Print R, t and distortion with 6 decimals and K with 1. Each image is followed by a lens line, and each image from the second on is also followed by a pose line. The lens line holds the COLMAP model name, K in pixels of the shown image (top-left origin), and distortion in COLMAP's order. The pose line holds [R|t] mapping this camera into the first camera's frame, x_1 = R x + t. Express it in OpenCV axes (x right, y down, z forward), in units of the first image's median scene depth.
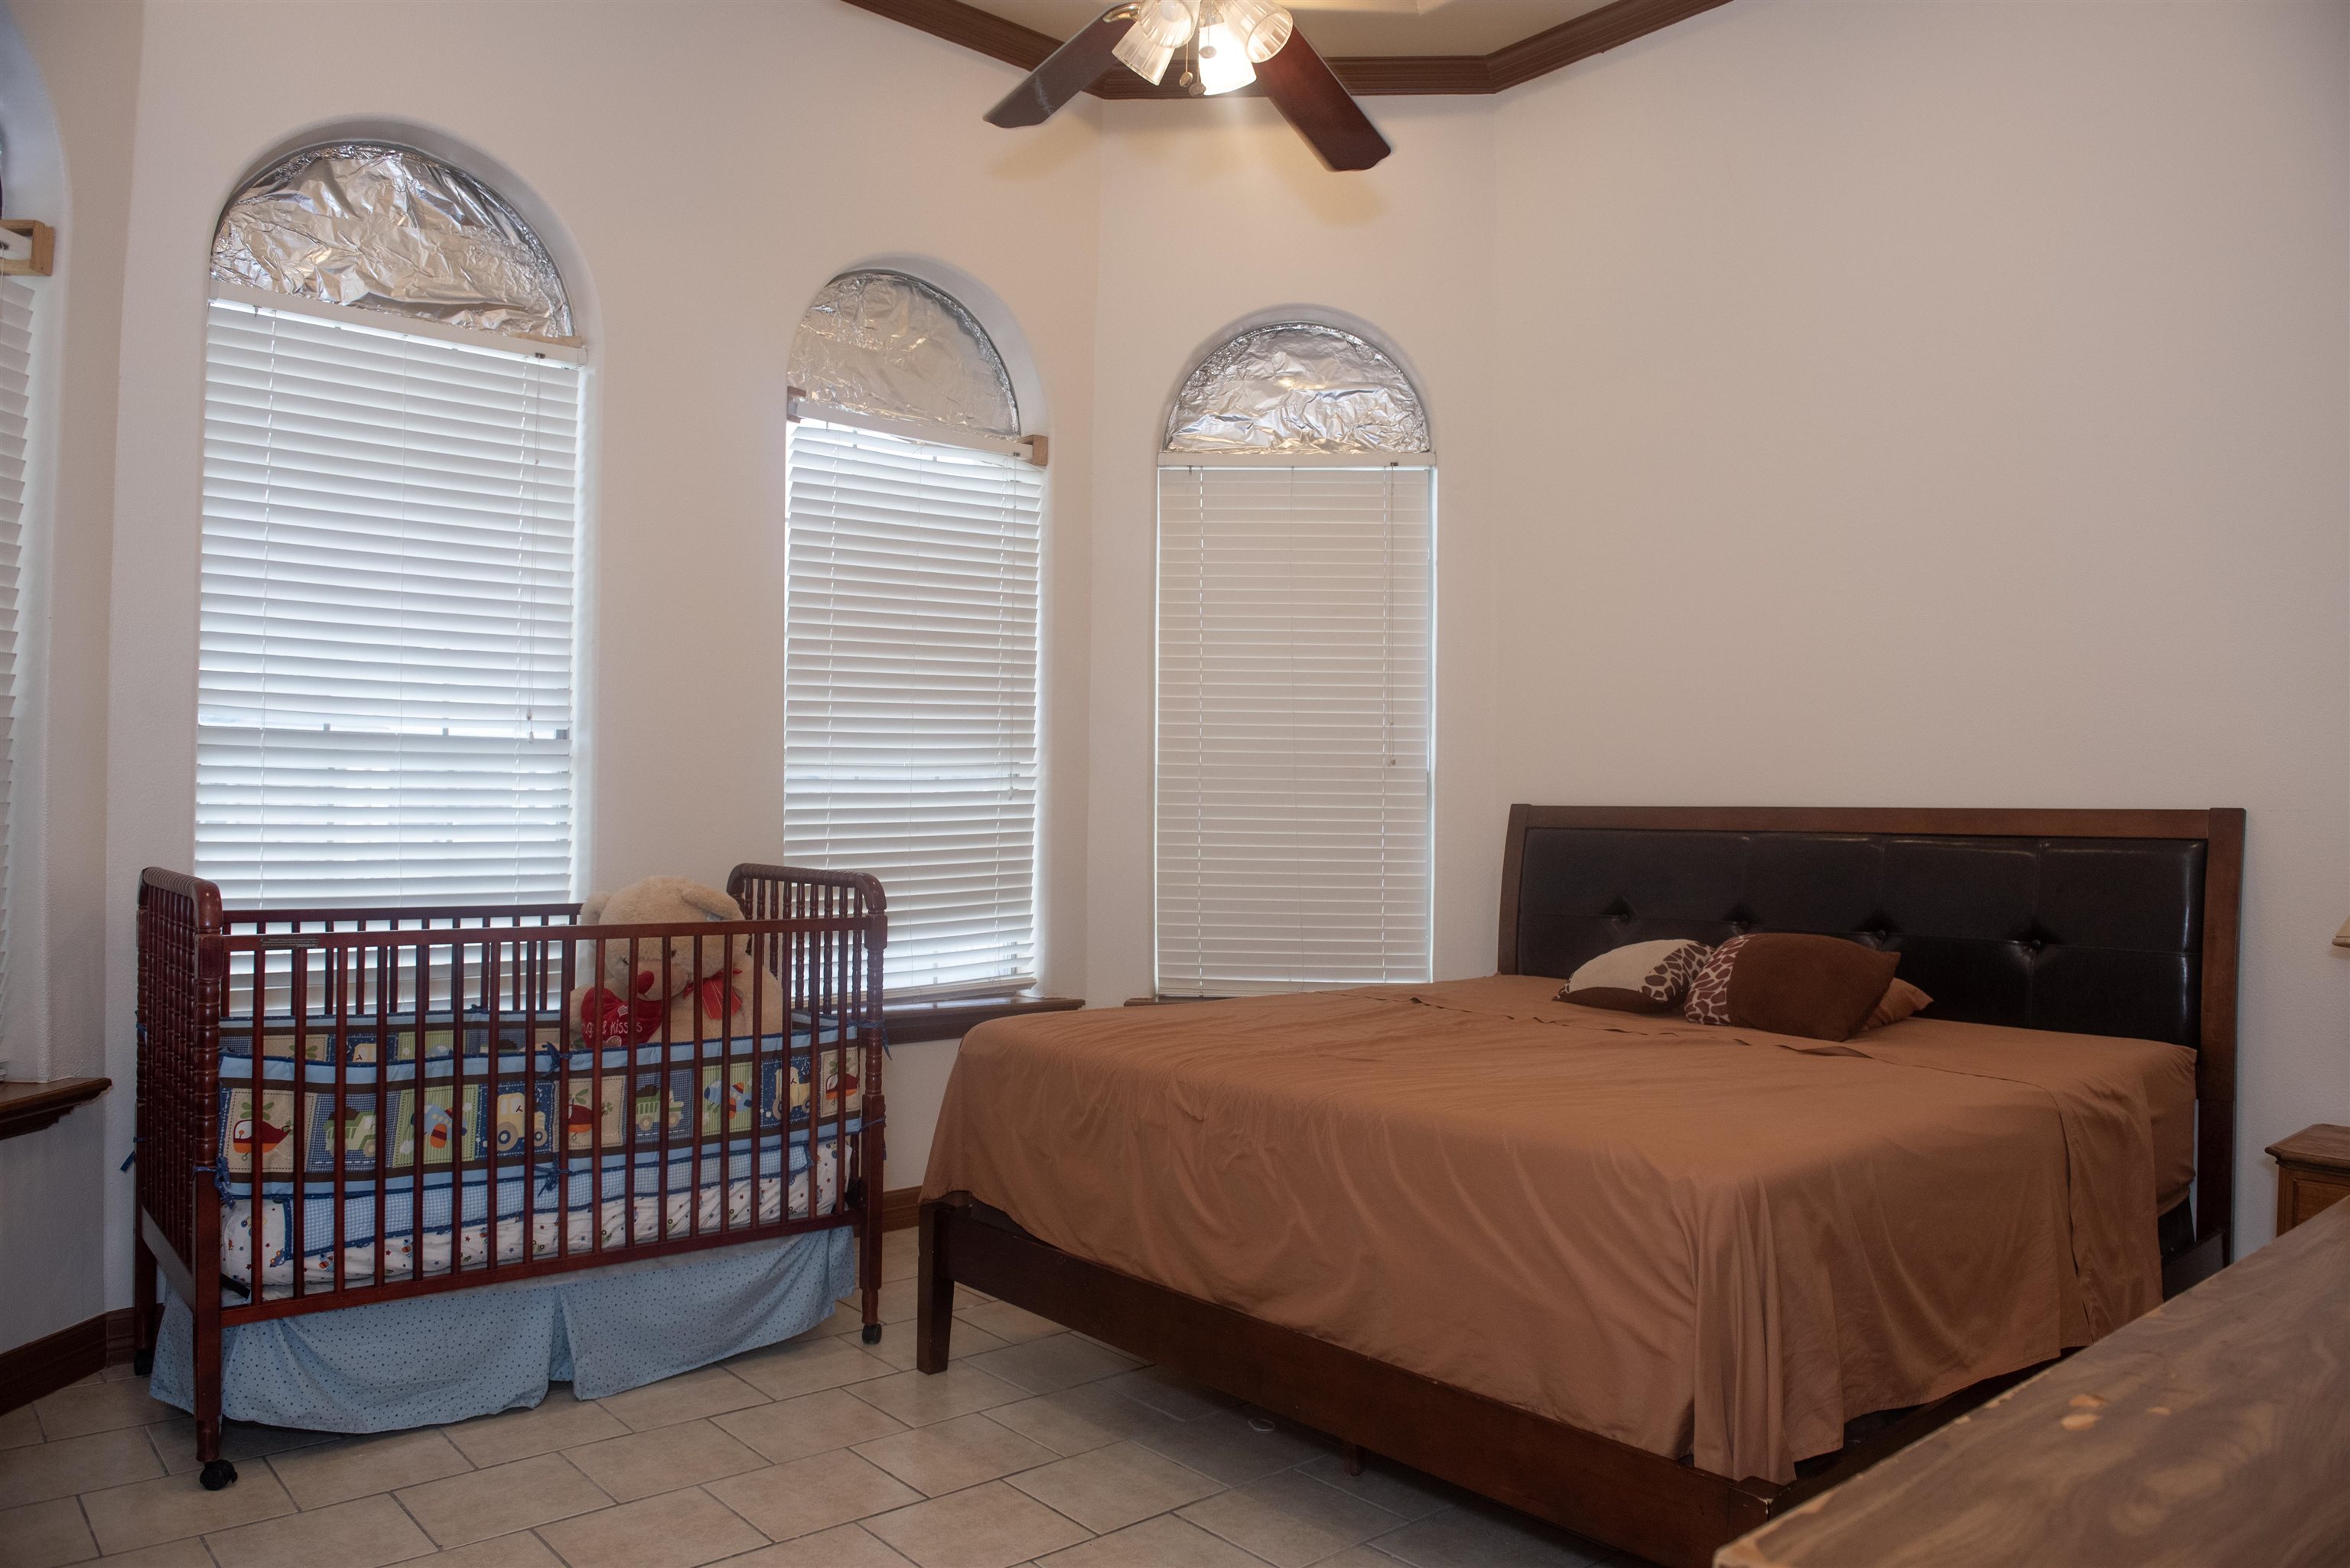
lens RADIAL K [[1660.3, 0, 1175.0], [0, 1660.3, 784.0], [0, 0, 1]] dist [-0.022522, -0.004124]
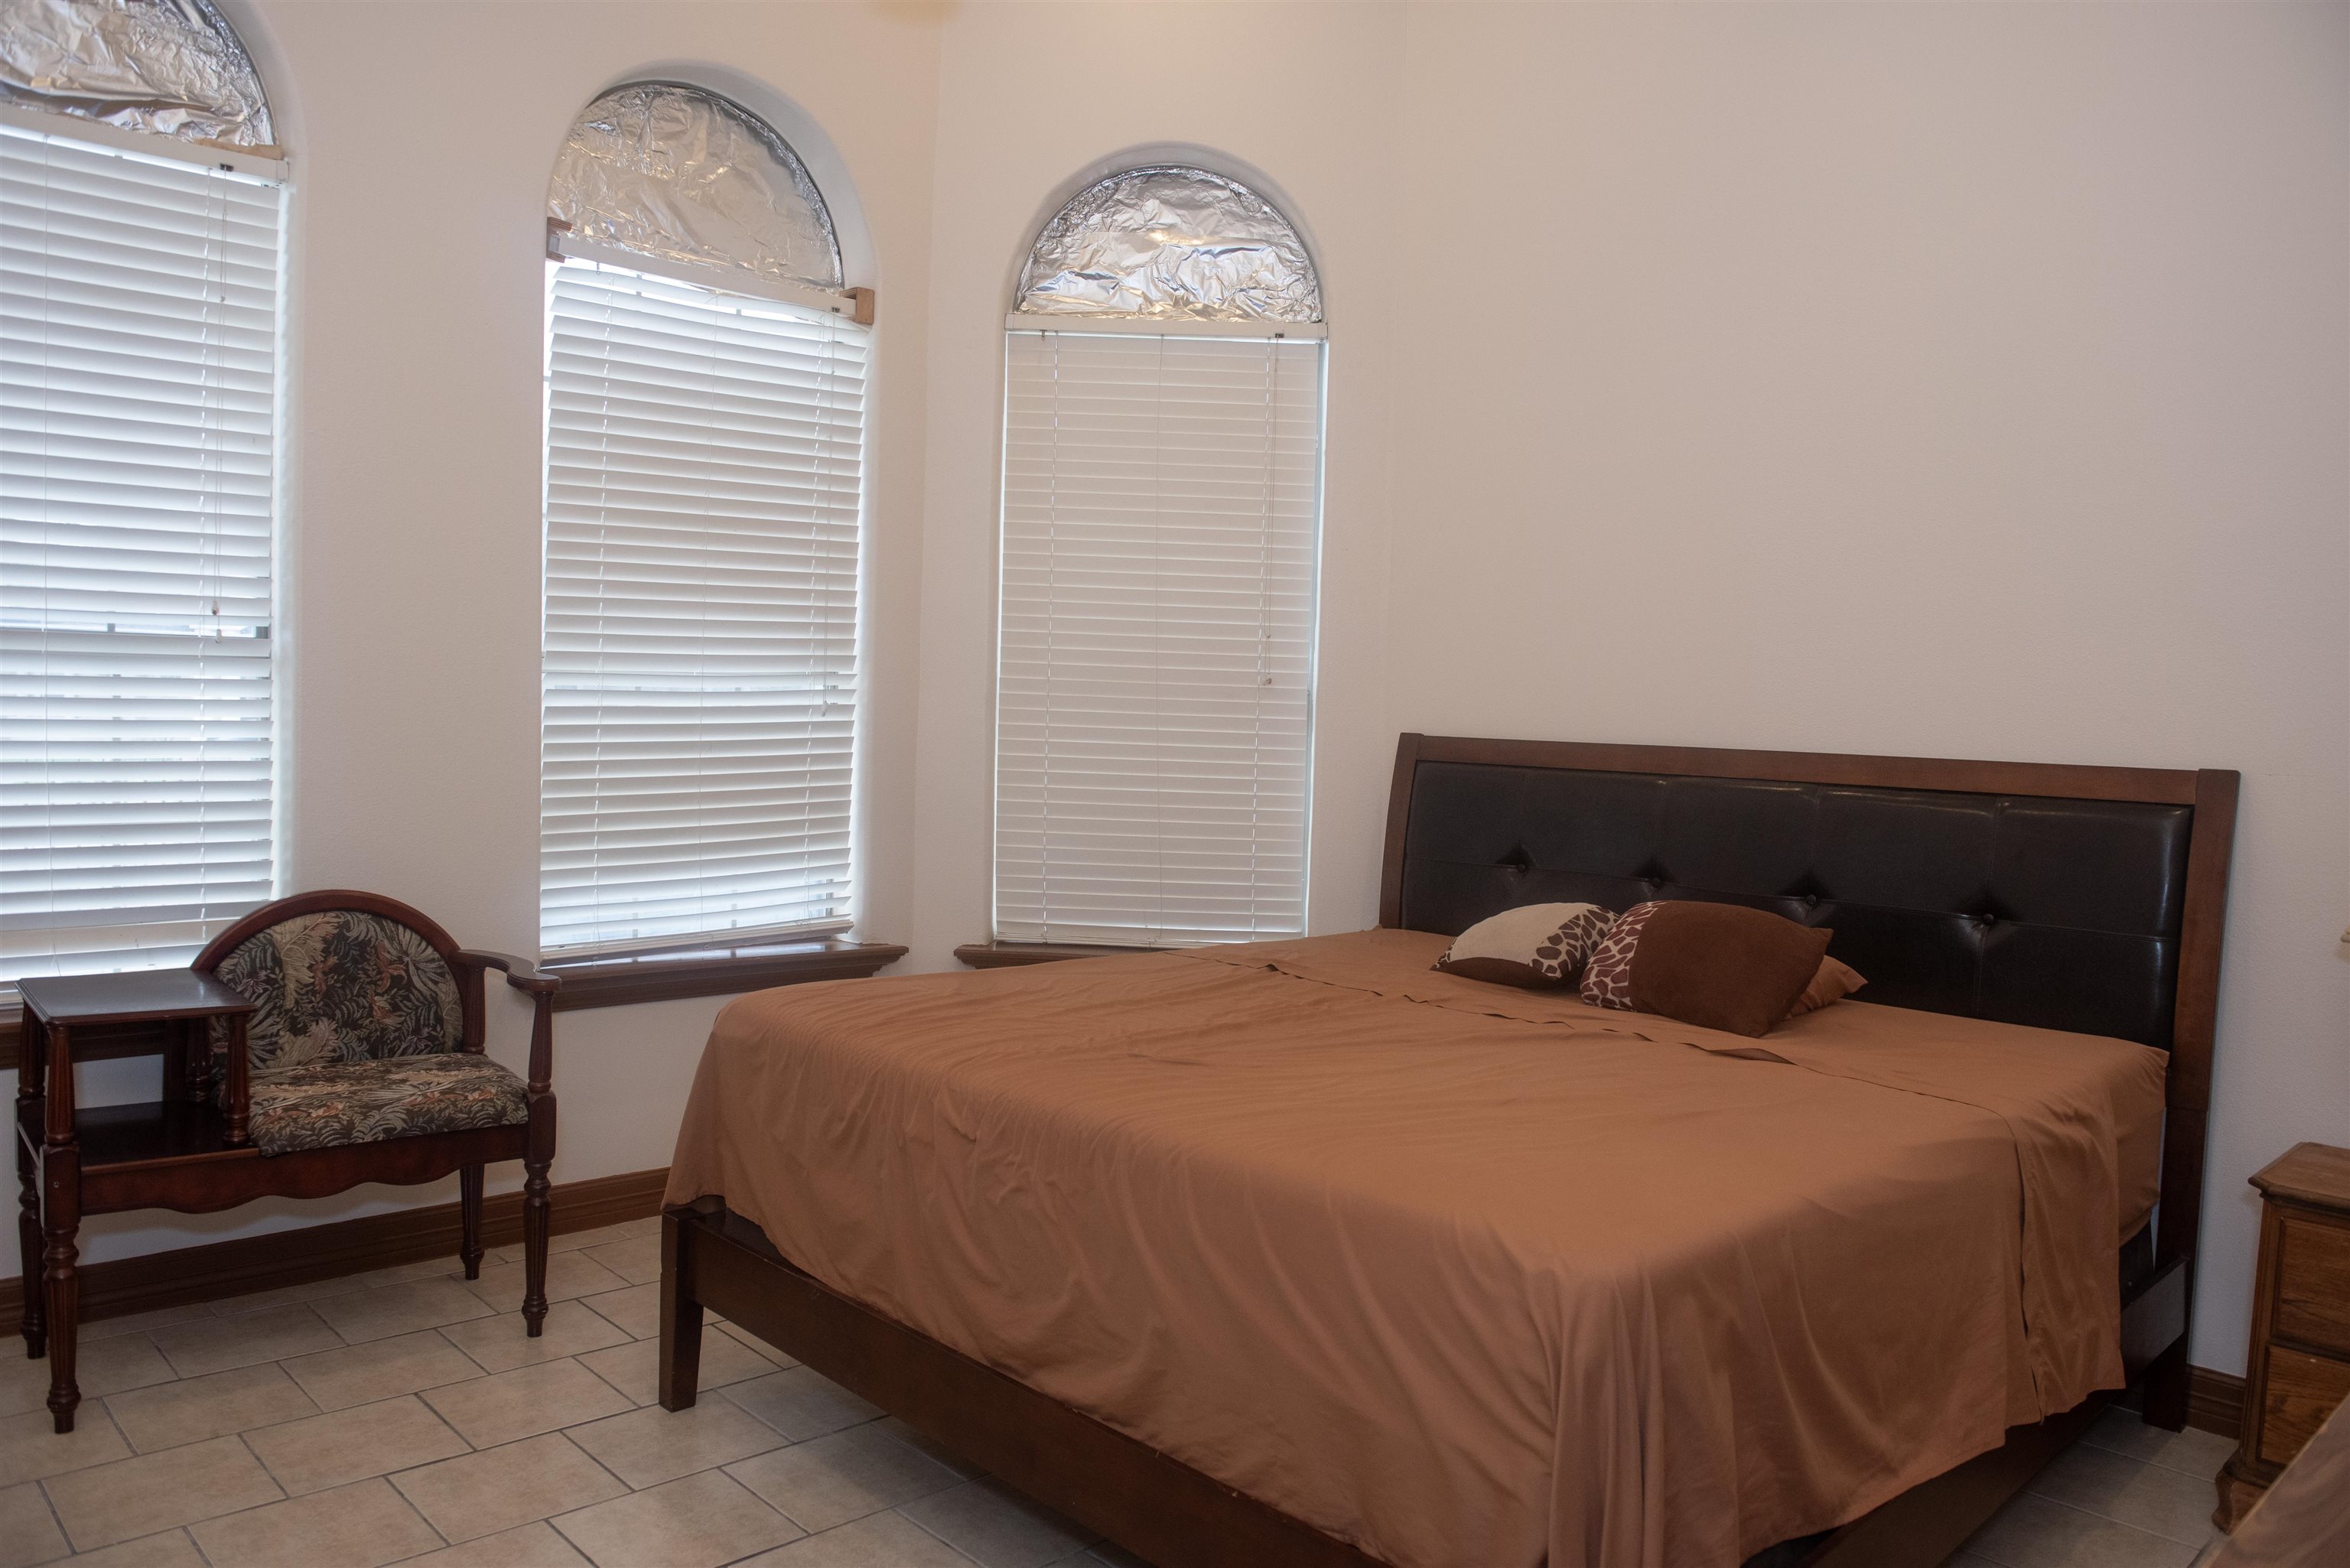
lens RADIAL K [[1708.2, 0, 1175.0], [0, 1708.2, 784.0], [0, 0, 1]] dist [-0.018849, -0.013259]
pose [[0.998761, 0.018489, 0.046205, 0.051260], [-0.021334, 0.997857, 0.061856, -0.016747], [-0.044963, -0.062765, 0.997015, 0.127063]]
